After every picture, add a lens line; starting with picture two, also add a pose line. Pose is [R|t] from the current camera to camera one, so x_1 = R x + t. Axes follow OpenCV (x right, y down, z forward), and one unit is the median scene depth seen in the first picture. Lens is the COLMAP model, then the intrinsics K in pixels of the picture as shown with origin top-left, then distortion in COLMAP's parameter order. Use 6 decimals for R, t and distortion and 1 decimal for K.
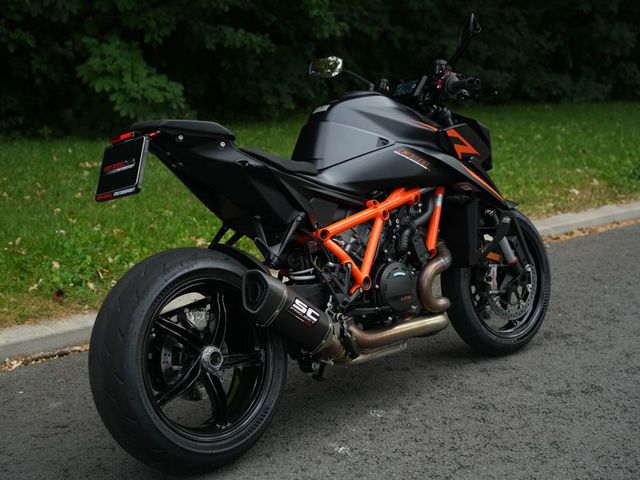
lens RADIAL K [[1013.4, 0, 320.0], [0, 1013.4, 240.0], [0, 0, 1]] dist [-0.098639, 1.002062]
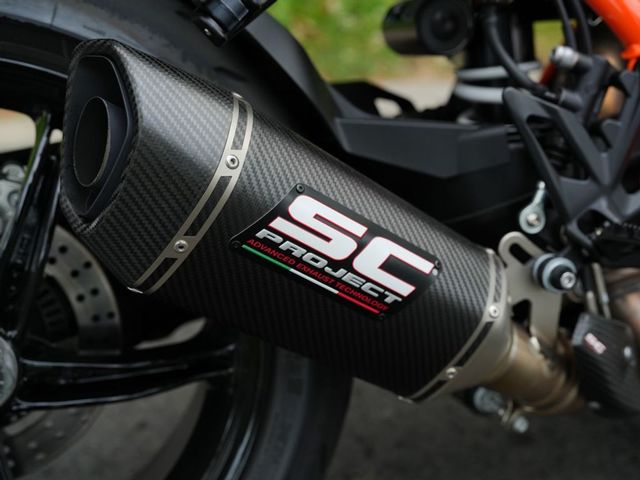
lens RADIAL K [[1013.4, 0, 320.0], [0, 1013.4, 240.0], [0, 0, 1]] dist [-0.098639, 1.002062]
pose [[0.883629, 0.185268, -0.429972, 0.073004], [-0.085281, 0.966702, 0.241278, 0.013243], [0.460356, -0.176532, 0.870005, 0.760960]]
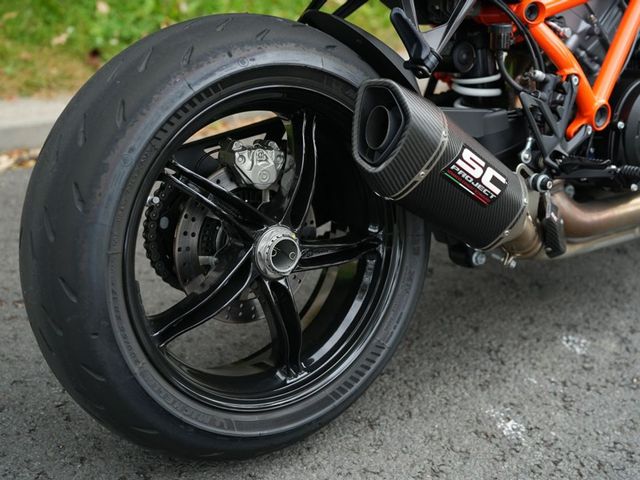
lens RADIAL K [[1013.4, 0, 320.0], [0, 1013.4, 240.0], [0, 0, 1]] dist [-0.098639, 1.002062]
pose [[0.985740, 0.126194, -0.111316, -0.030478], [-0.095563, 0.964305, 0.246947, -0.010392], [0.138506, -0.232788, 0.962614, 0.492830]]
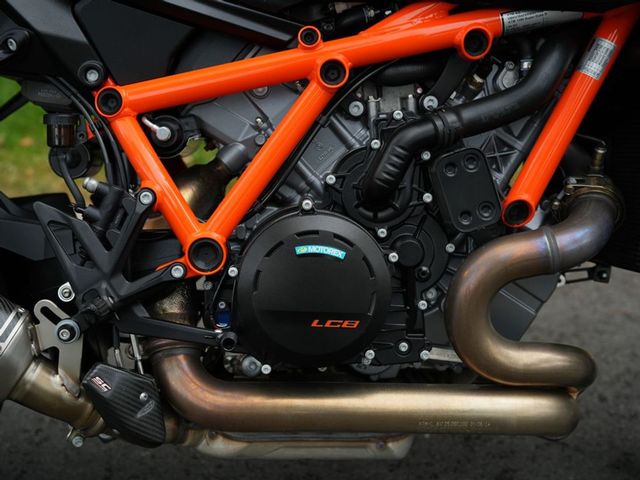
lens RADIAL K [[1013.4, 0, 320.0], [0, 1013.4, 240.0], [0, 0, 1]] dist [-0.098639, 1.002062]
pose [[0.742502, 0.202291, -0.638569, 0.312153], [-0.132439, 0.978824, 0.156085, -0.024082], [0.656621, -0.031322, 0.753570, 0.790015]]
